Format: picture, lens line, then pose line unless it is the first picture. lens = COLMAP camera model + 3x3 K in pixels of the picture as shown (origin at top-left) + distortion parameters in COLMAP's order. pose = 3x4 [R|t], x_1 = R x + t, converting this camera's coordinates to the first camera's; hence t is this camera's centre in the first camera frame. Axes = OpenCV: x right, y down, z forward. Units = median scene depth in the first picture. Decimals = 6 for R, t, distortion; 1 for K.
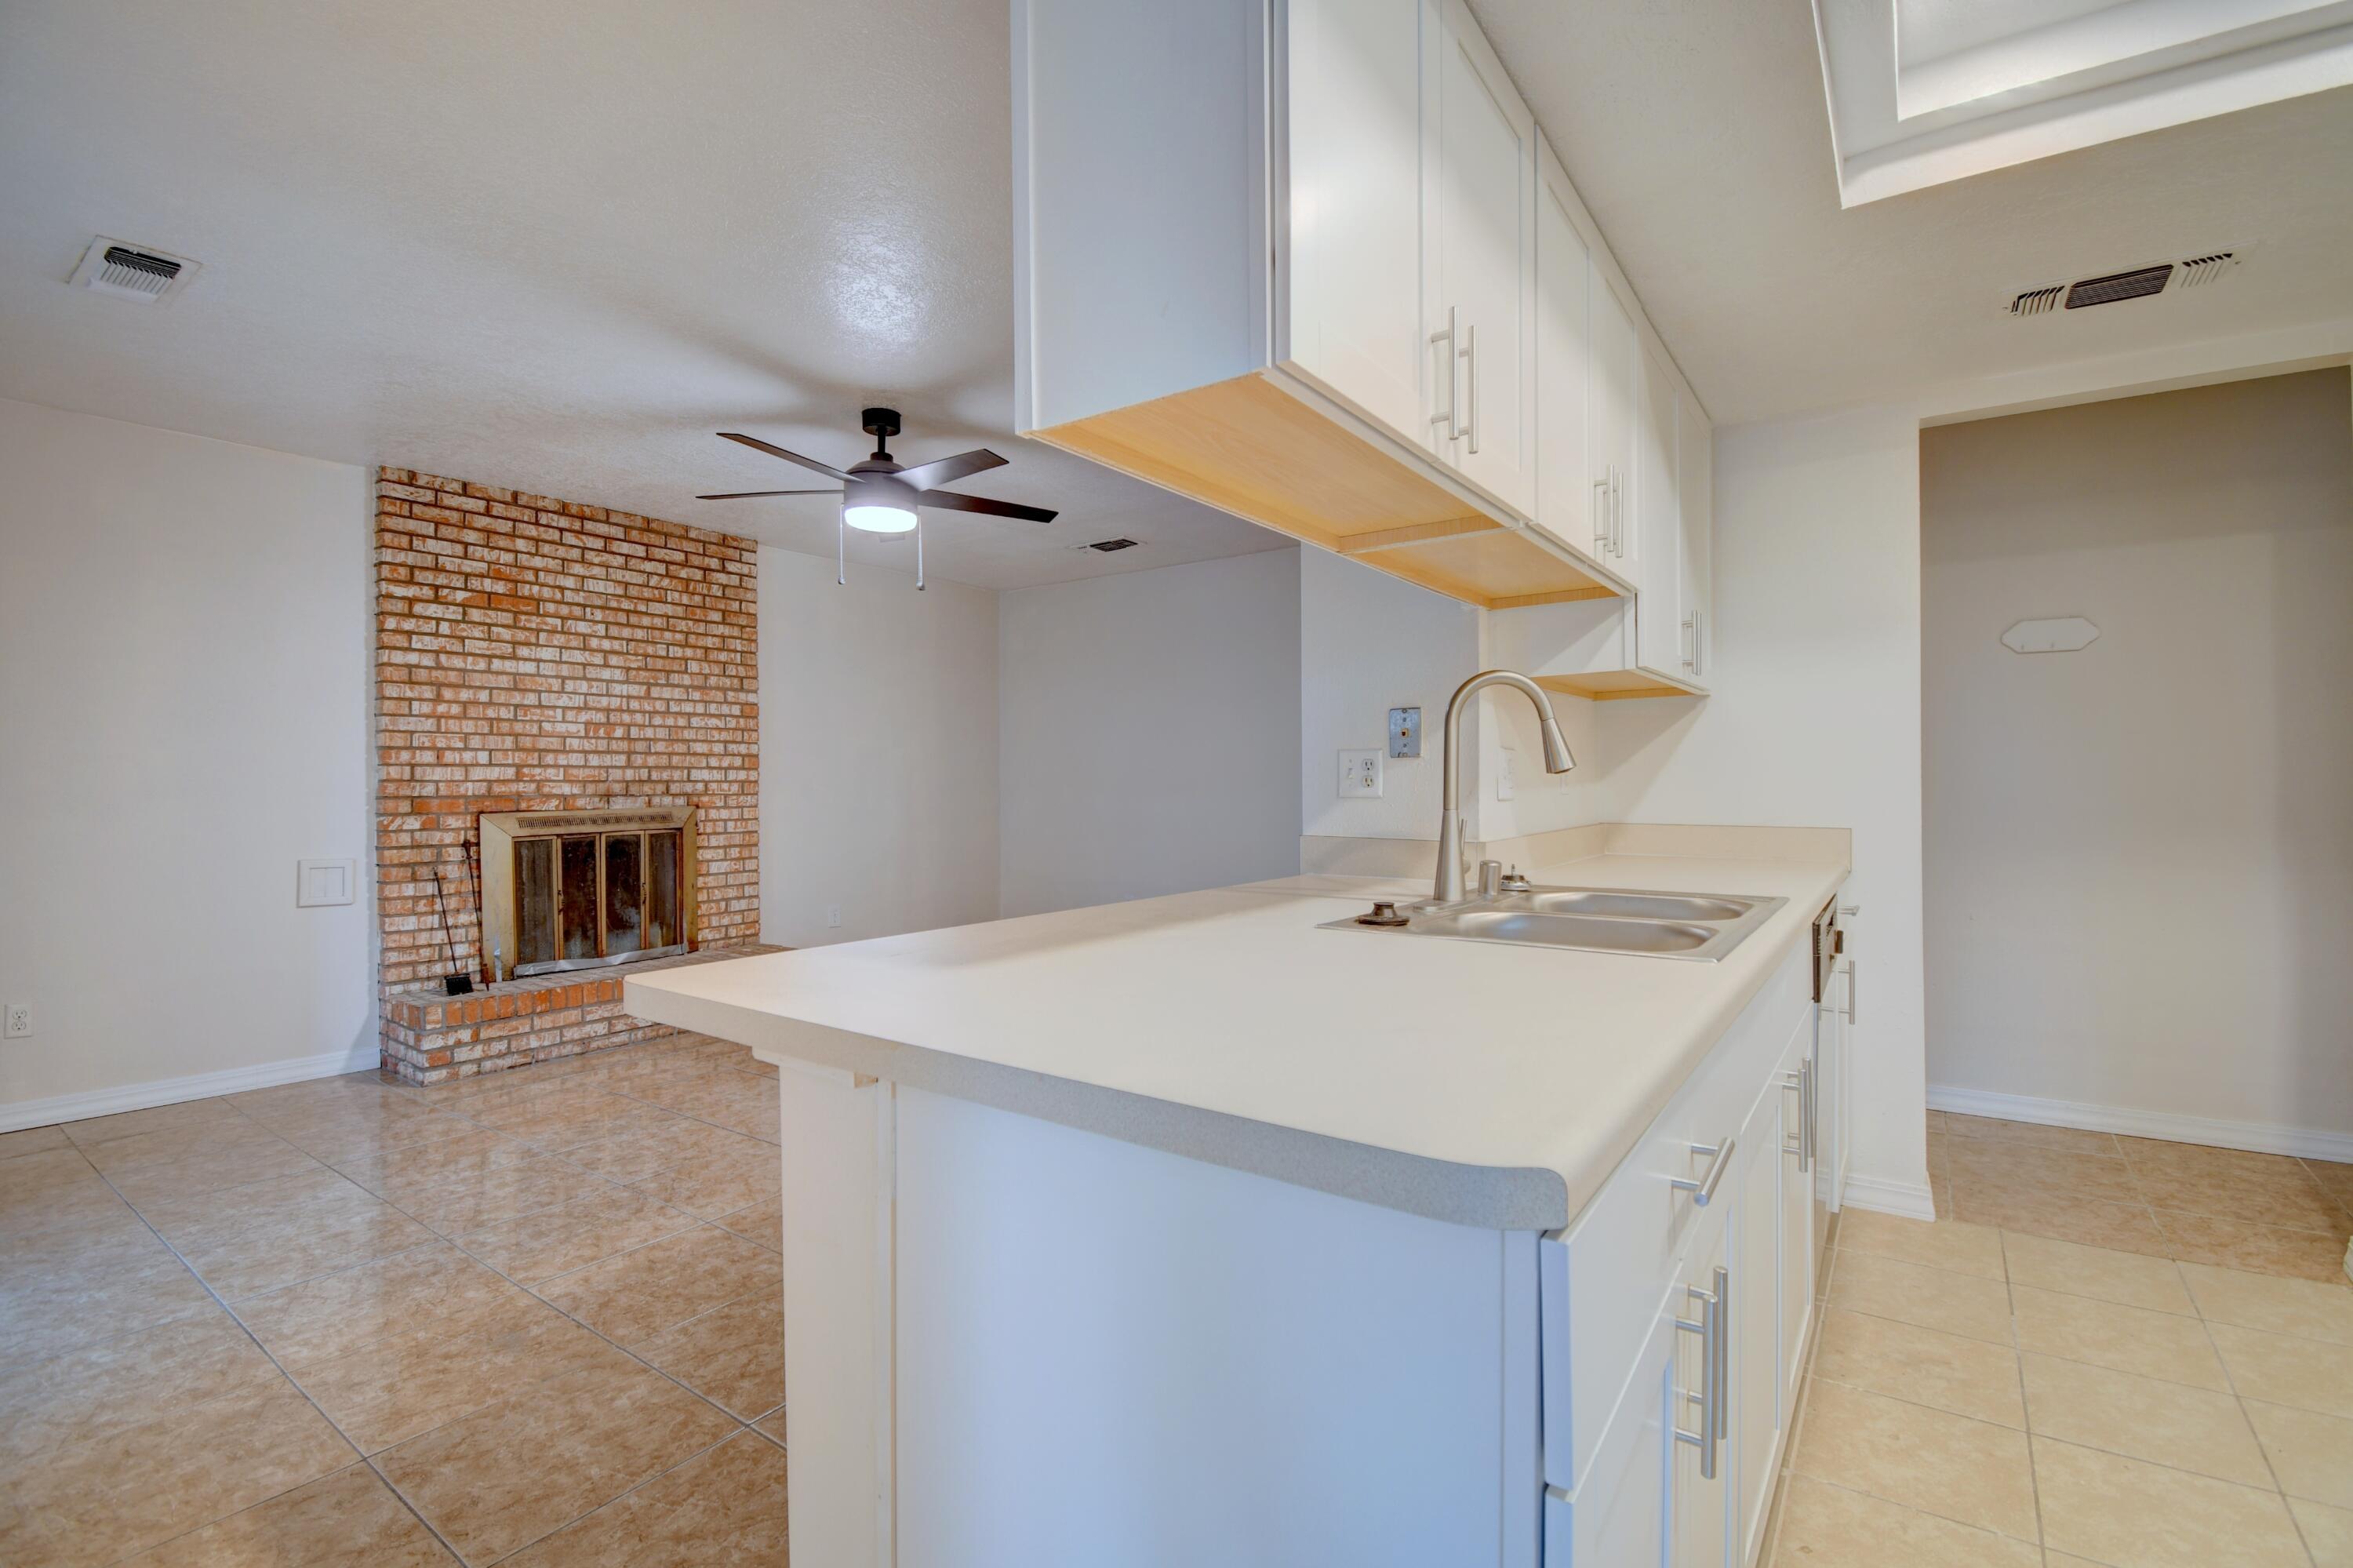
lens RADIAL K [[1039.8, 0, 1178.2], [0, 1039.8, 779.6], [0, 0, 1]] dist [0.017914, -0.029798]
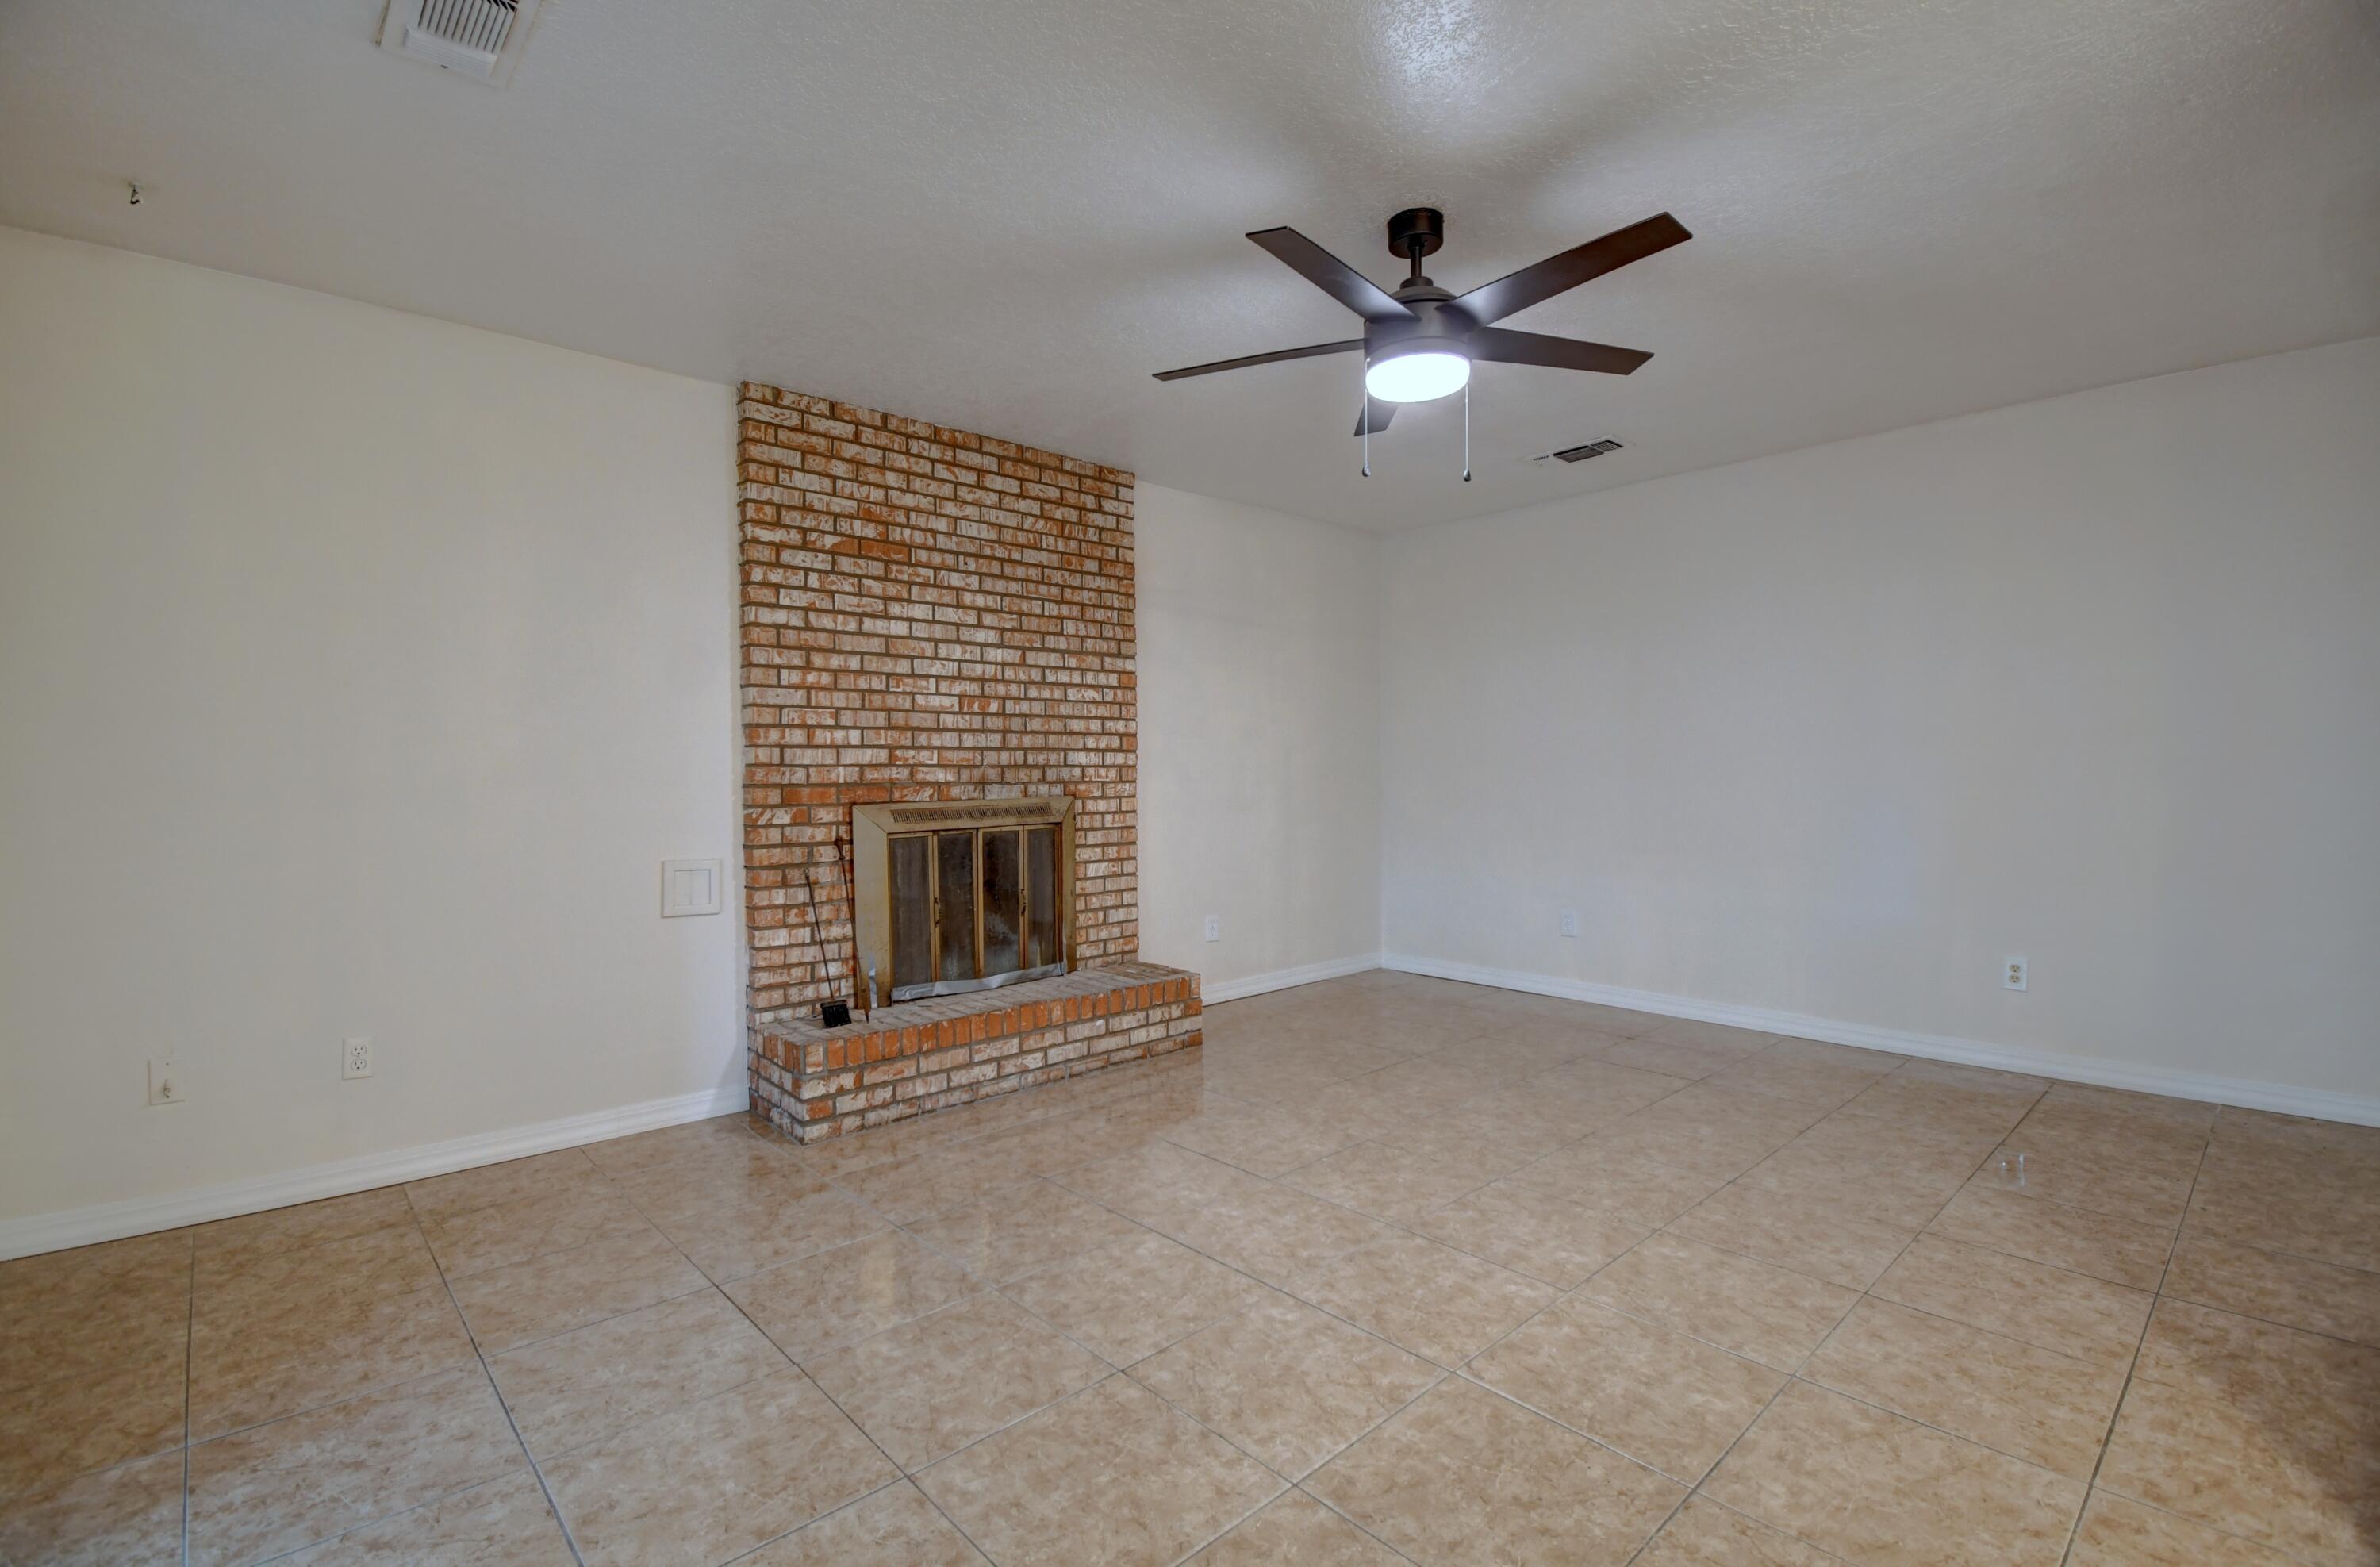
lens RADIAL K [[1061.3, 0, 1190.0], [0, 1061.3, 783.5], [0, 0, 1]] dist [0.003278, -0.000006]
pose [[0.977112, 0.000132, -0.212728, -0.227499], [0.003227, 0.999876, 0.015444, 0.003384], [0.212703, -0.015777, 0.976989, 0.232278]]
